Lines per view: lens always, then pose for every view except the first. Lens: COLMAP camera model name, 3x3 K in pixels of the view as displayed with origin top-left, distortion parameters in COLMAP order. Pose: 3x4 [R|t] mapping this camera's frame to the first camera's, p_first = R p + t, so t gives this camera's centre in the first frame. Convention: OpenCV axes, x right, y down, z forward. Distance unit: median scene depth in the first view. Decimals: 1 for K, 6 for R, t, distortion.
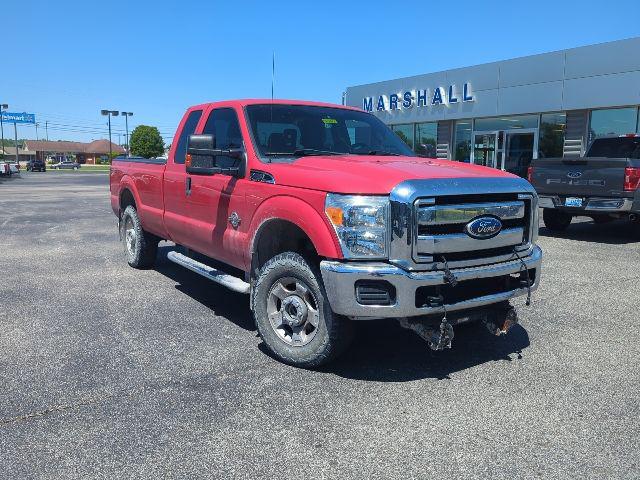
lens RADIAL K [[568.3, 0, 321.2], [0, 568.3, 240.3], [0, 0, 1]] dist [0.049672, 0.000315]
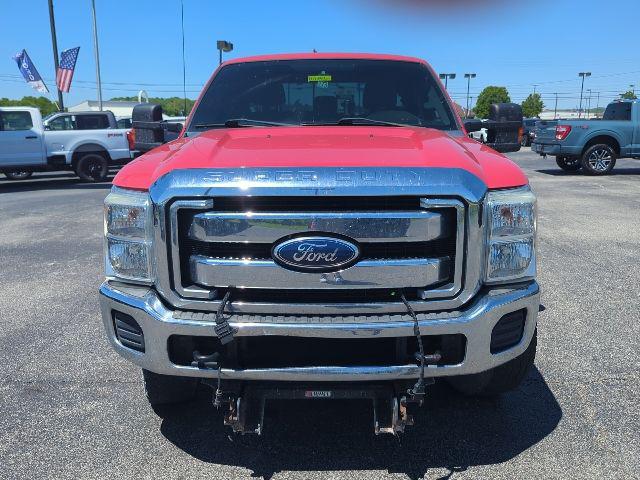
lens RADIAL K [[568.3, 0, 321.2], [0, 568.3, 240.3], [0, 0, 1]] dist [0.049672, 0.000315]
pose [[0.807304, 0.105927, -0.580551, 0.609648], [-0.068093, 0.993908, 0.086659, -0.084241], [0.586193, -0.030428, 0.809599, 0.511735]]
